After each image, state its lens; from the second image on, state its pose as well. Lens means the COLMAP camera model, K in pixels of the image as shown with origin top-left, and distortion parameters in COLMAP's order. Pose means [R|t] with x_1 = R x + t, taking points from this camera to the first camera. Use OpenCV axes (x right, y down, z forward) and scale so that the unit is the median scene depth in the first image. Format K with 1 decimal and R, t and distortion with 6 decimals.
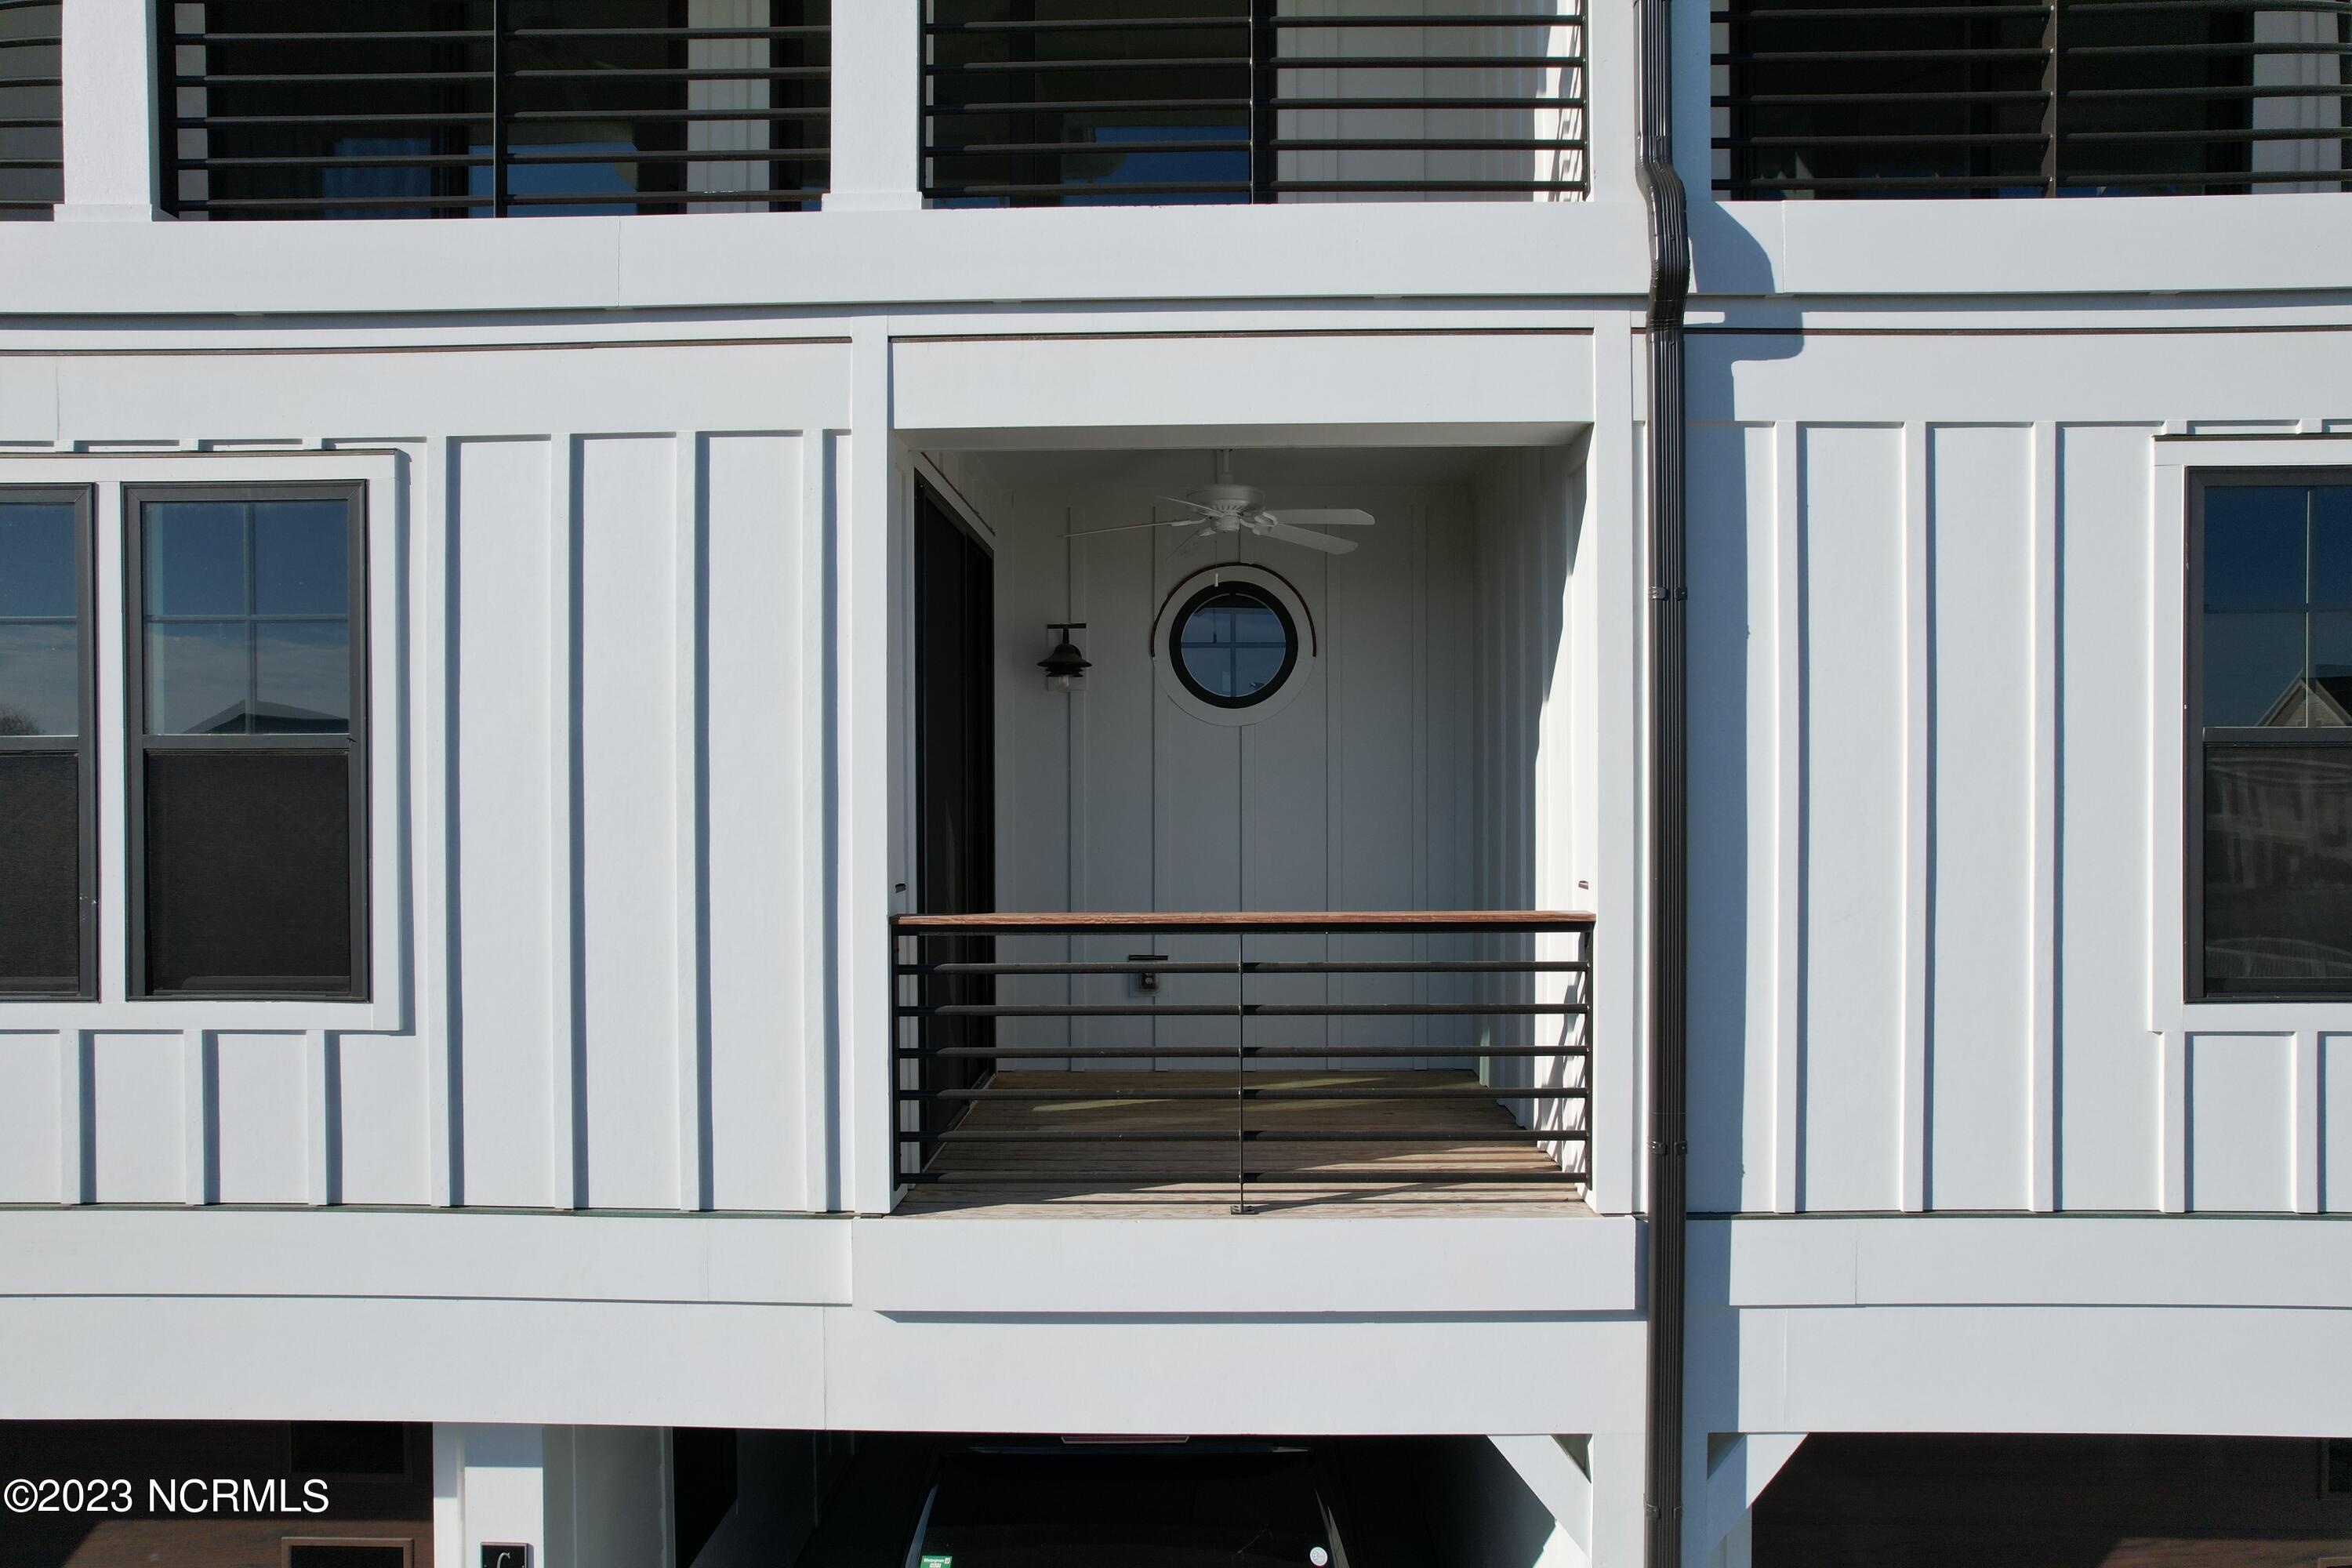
lens RADIAL K [[1463.5, 0, 1176.0], [0, 1463.5, 784.0], [0, 0, 1]] dist [-0.068326, 0.062384]
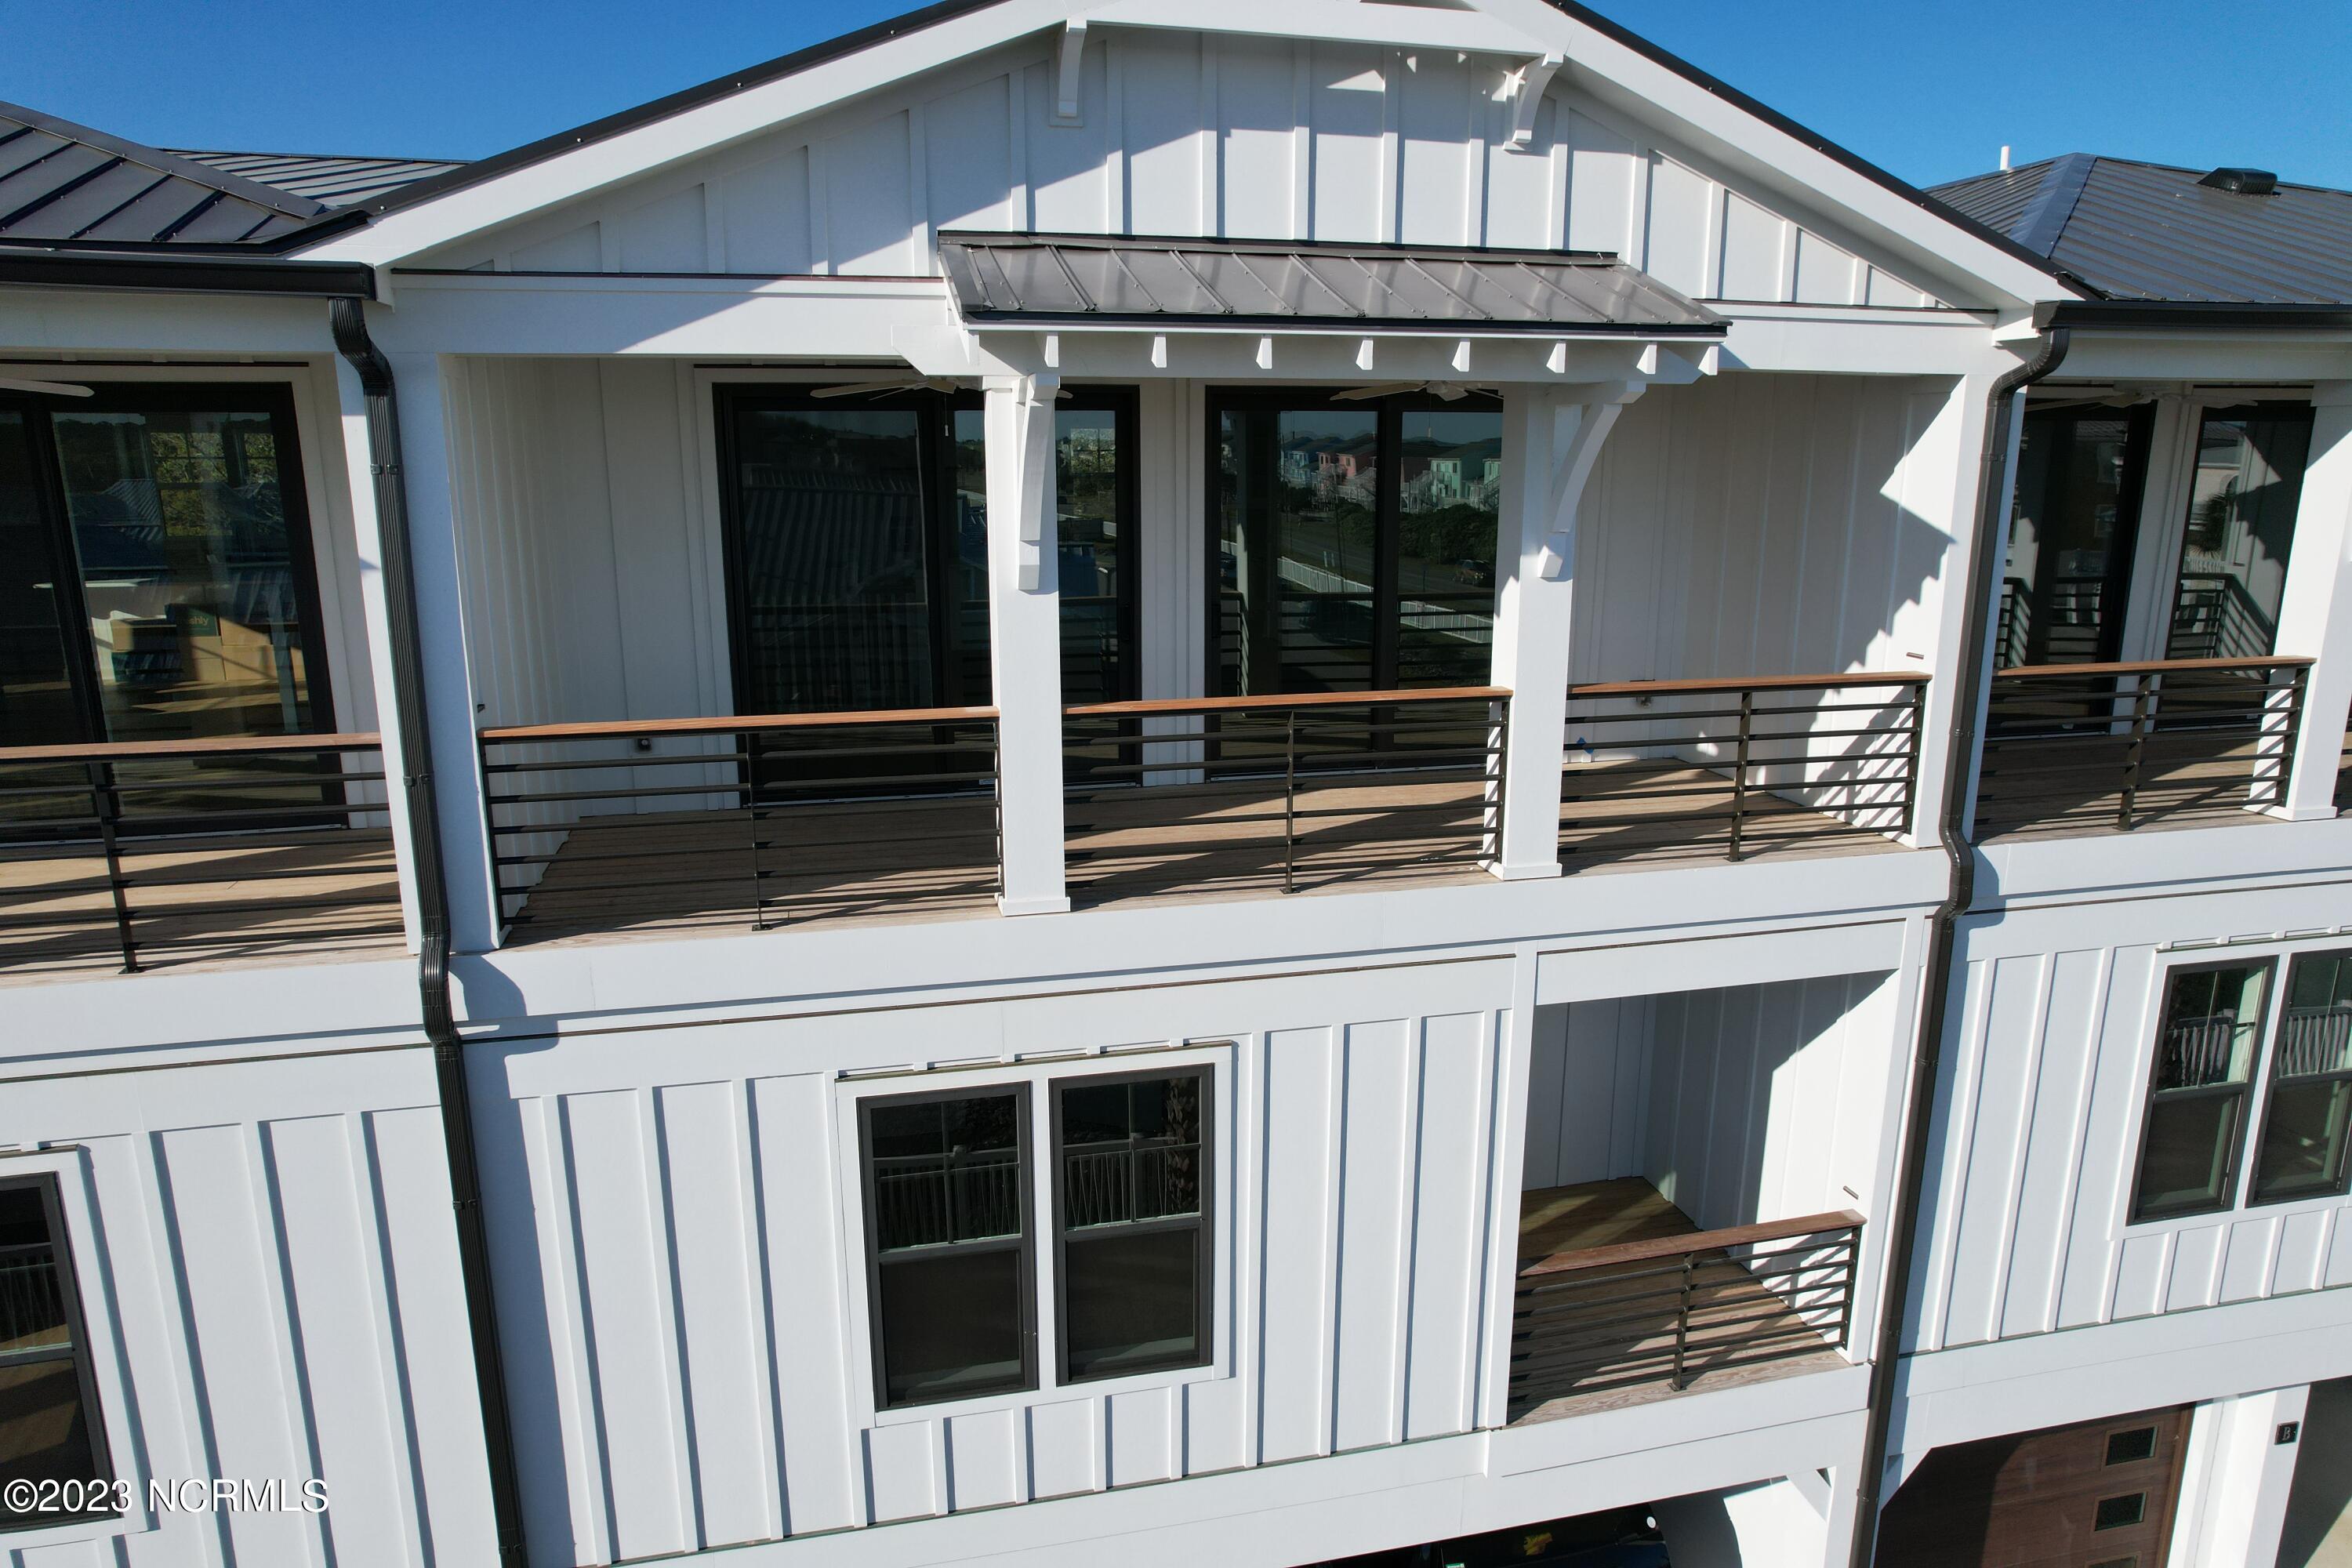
lens RADIAL K [[1463.5, 0, 1176.0], [0, 1463.5, 784.0], [0, 0, 1]] dist [-0.068326, 0.062384]
pose [[0.968106, -0.055590, 0.244298, -0.959926], [0.002121, 0.976858, 0.213880, -0.828177], [-0.250533, -0.206540, 0.945819, -0.383351]]
